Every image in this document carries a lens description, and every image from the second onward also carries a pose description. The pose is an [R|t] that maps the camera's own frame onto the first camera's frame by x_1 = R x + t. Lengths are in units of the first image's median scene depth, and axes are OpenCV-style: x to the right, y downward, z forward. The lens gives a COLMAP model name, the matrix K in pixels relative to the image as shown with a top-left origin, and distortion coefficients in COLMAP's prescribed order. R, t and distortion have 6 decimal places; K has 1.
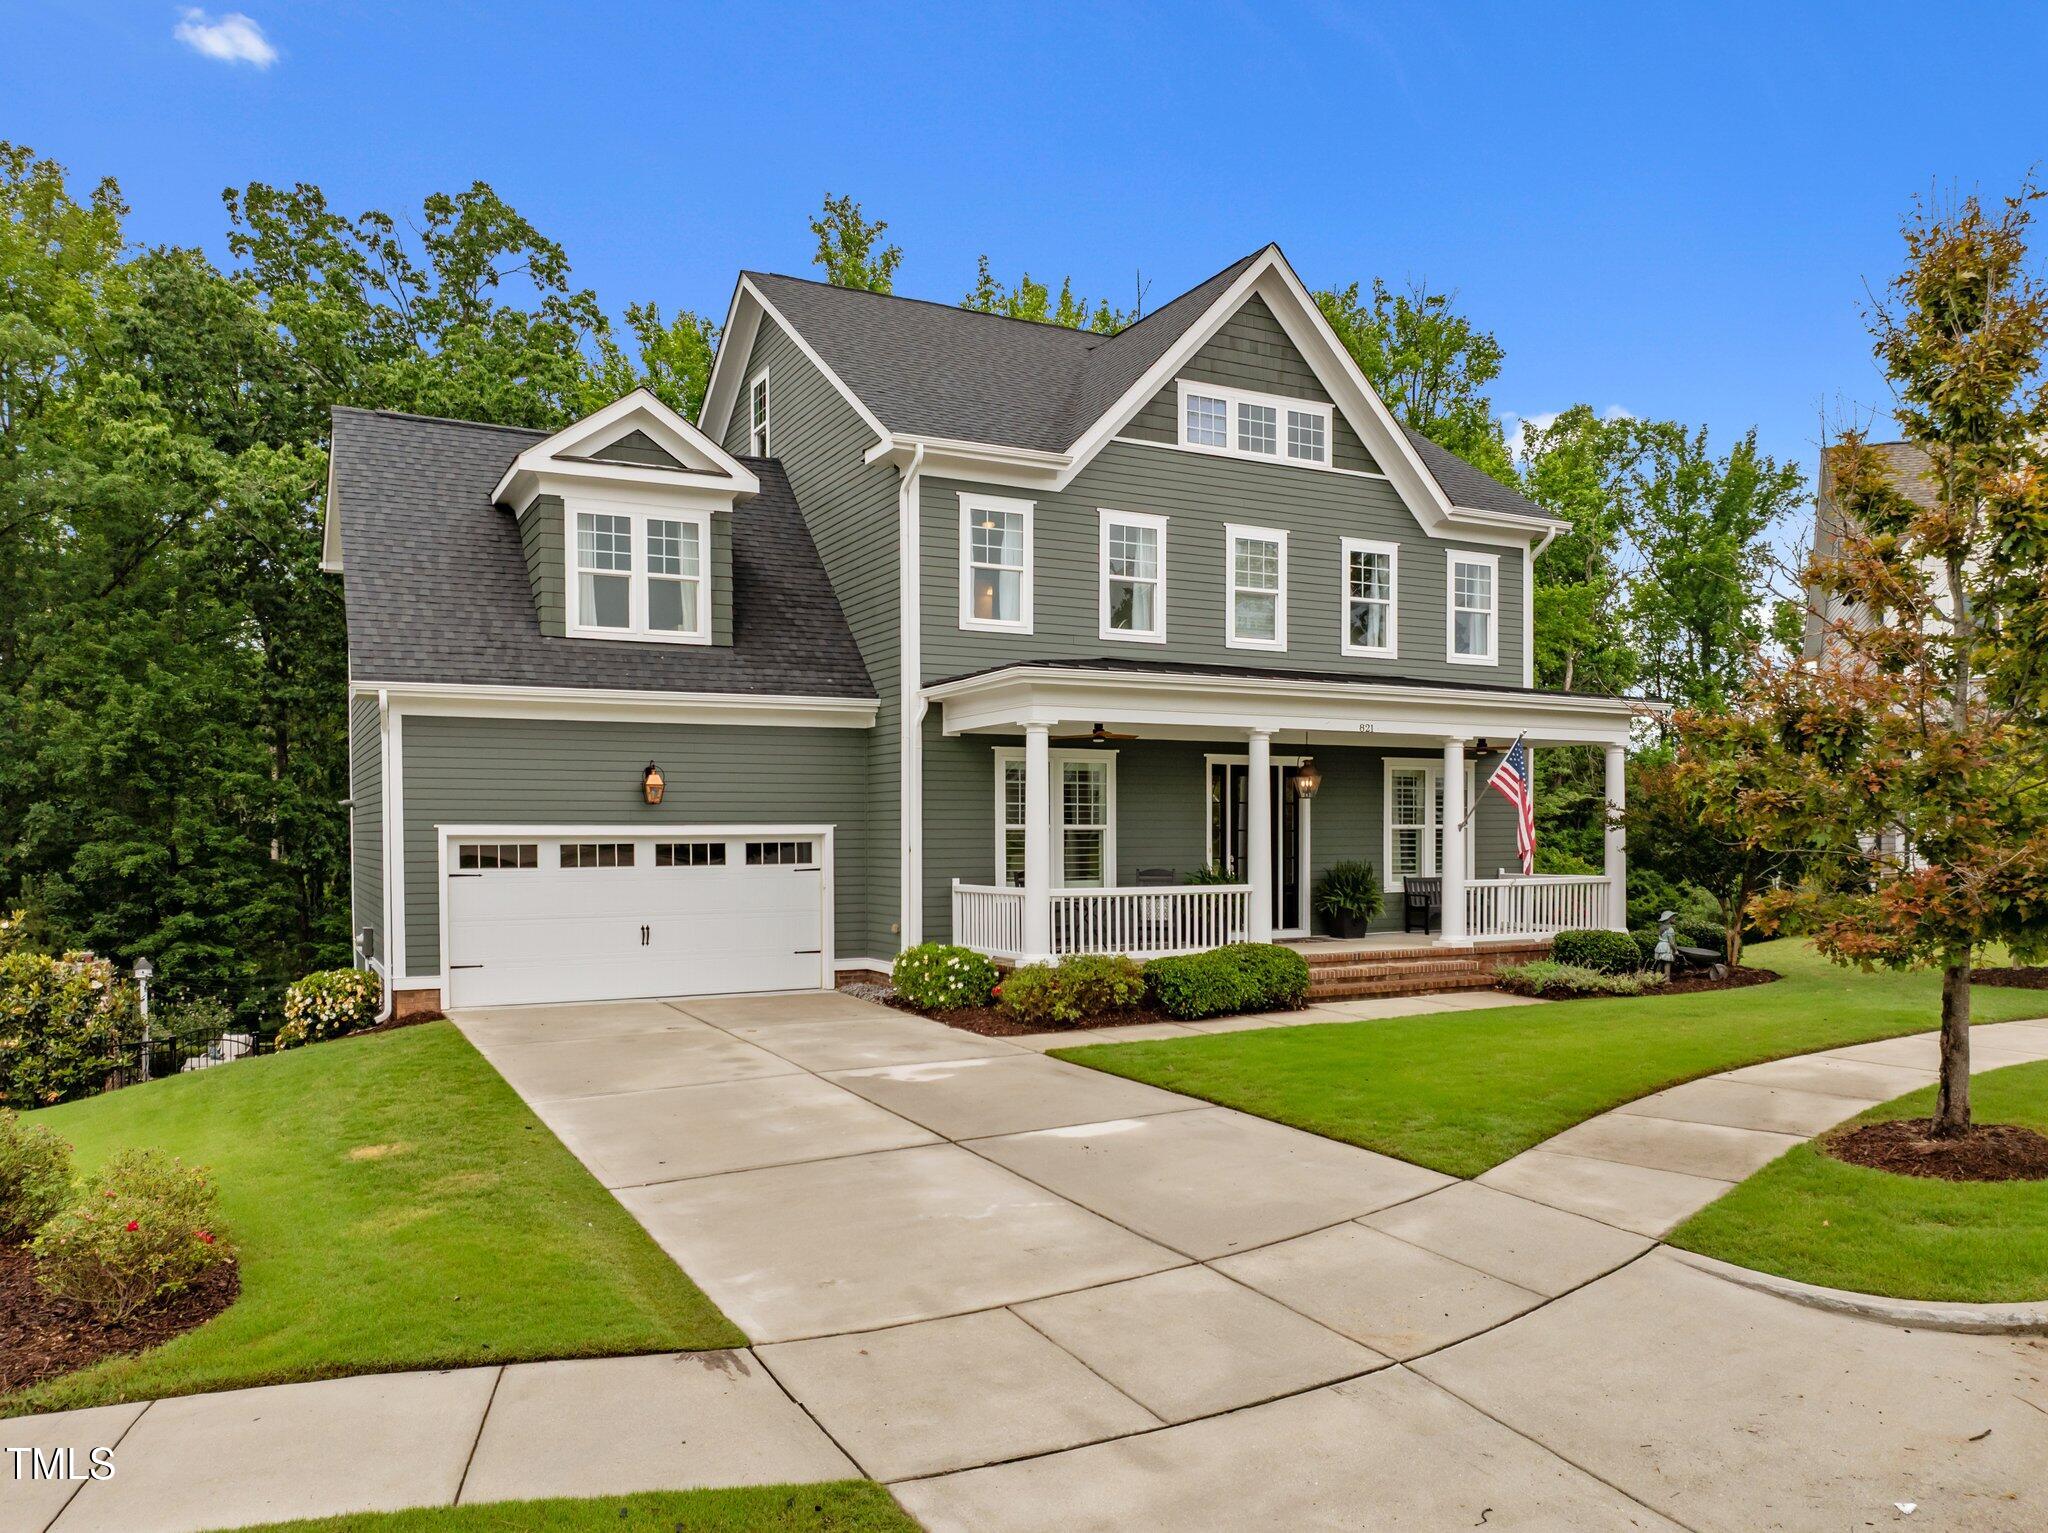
lens RADIAL K [[1401.6, 0, 1024.0], [0, 1401.6, 766.5], [0, 0, 1]] dist [0.003236, -0.000083]
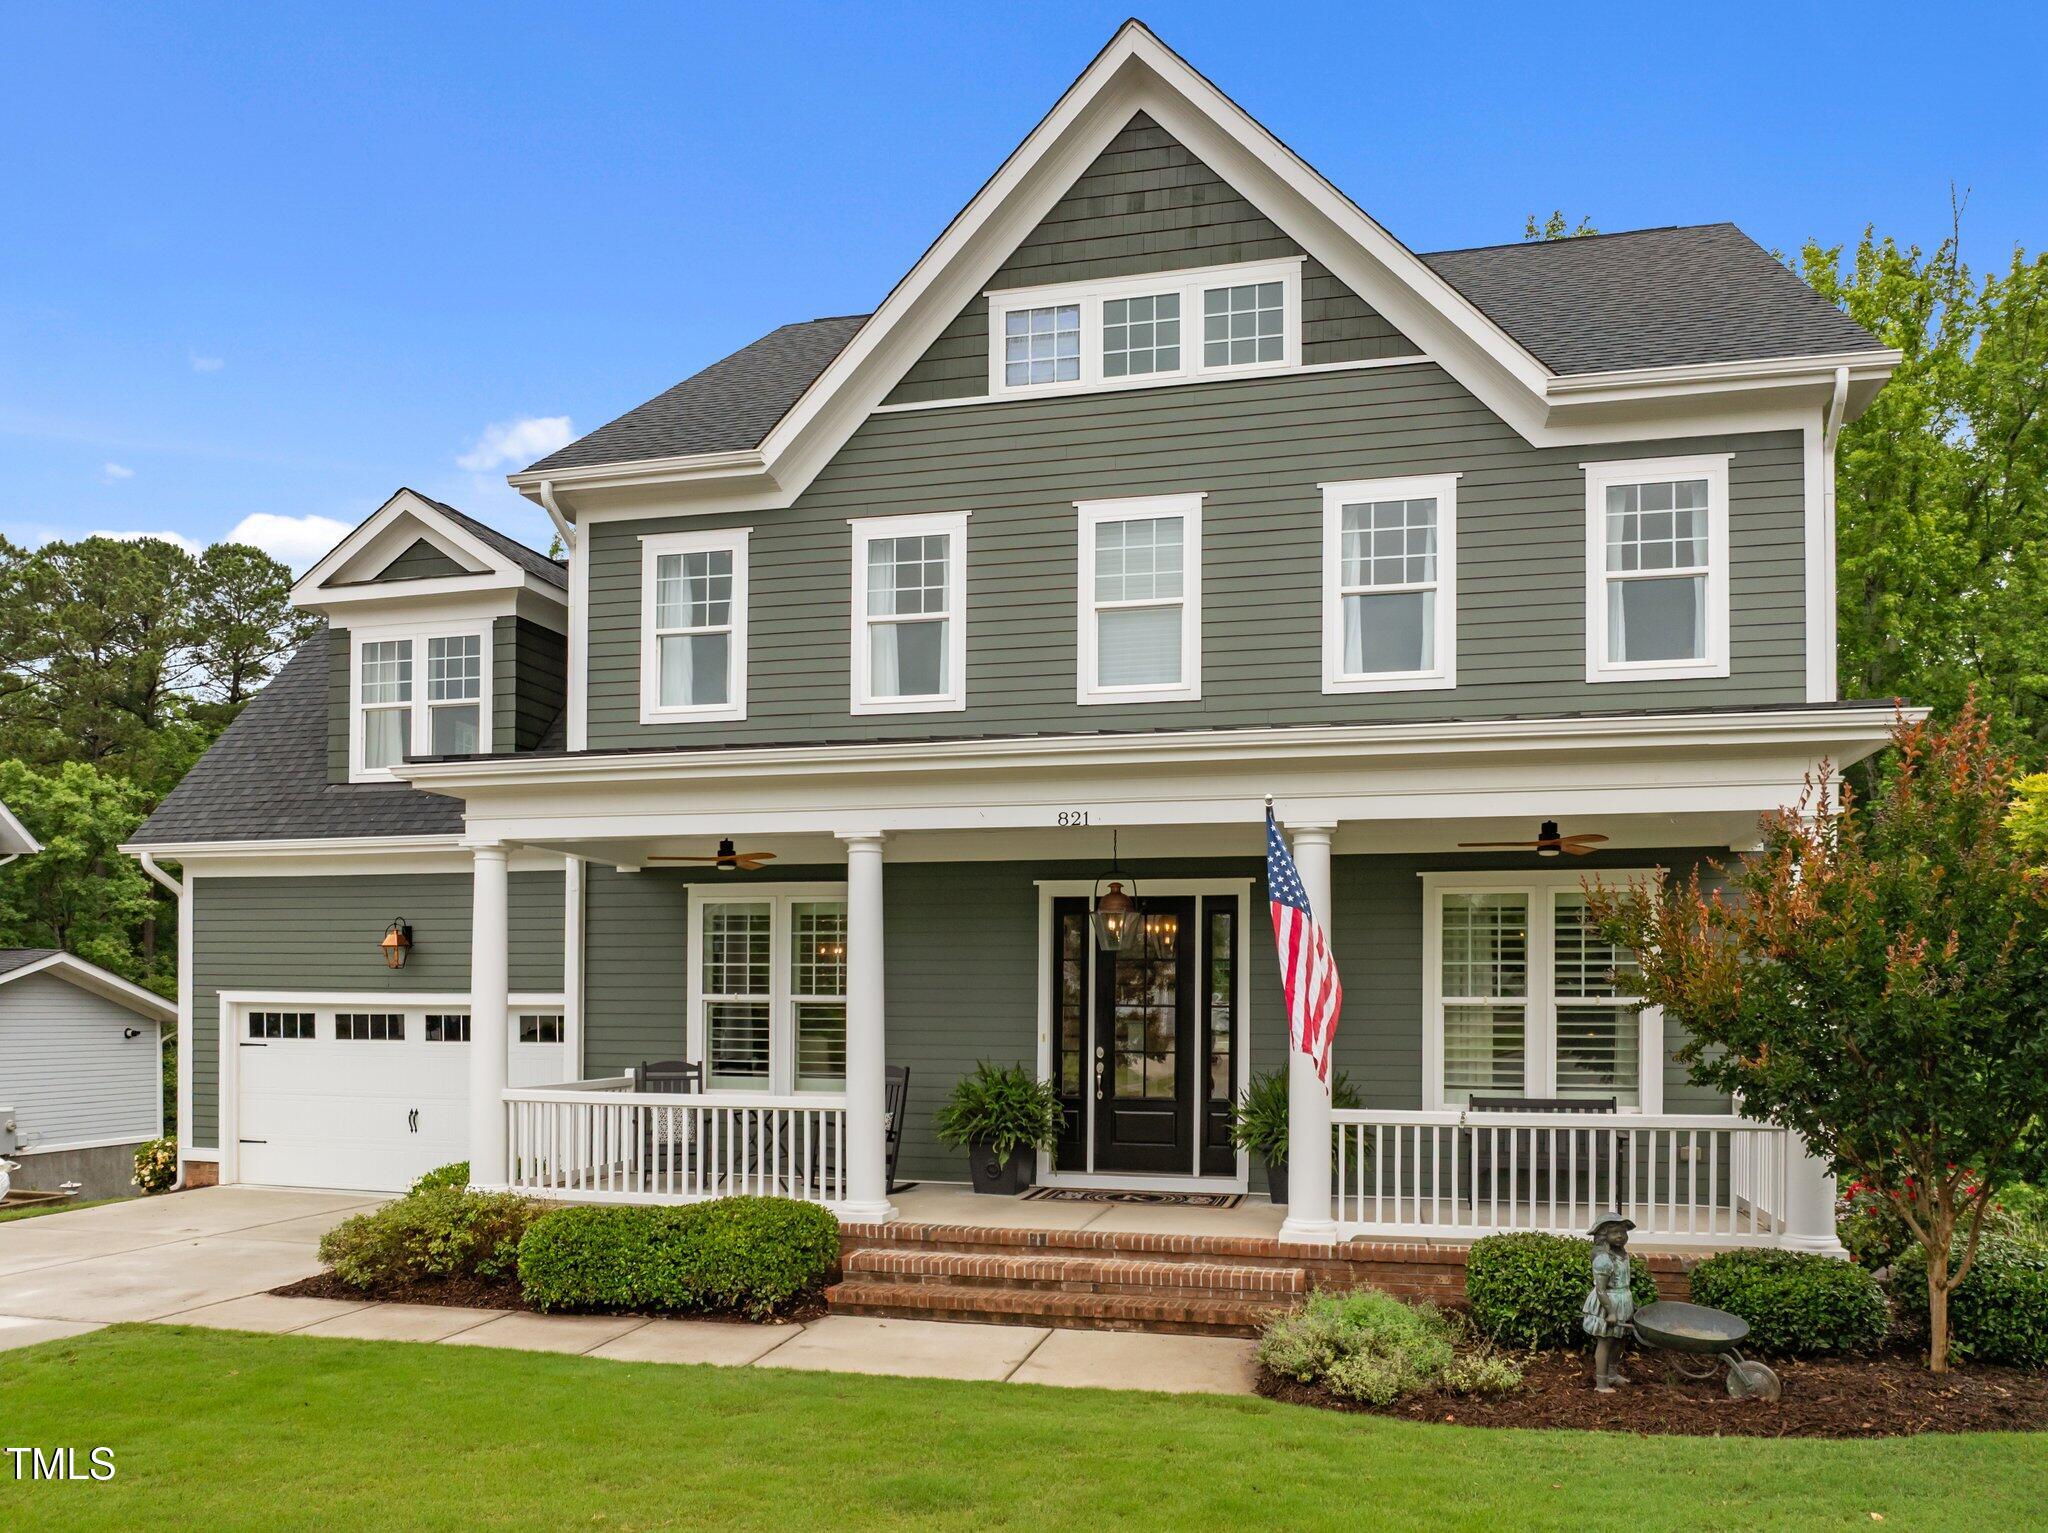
lens RADIAL K [[1466.2, 0, 1023.4], [0, 1466.2, 920.1], [0, 0, 1]] dist [-0.003027, -0.002942]
pose [[0.758257, -0.028517, -0.651332, 0.560635], [0.022003, 0.999593, -0.018150, 0.020445], [0.651584, -0.000569, 0.758576, 0.521810]]
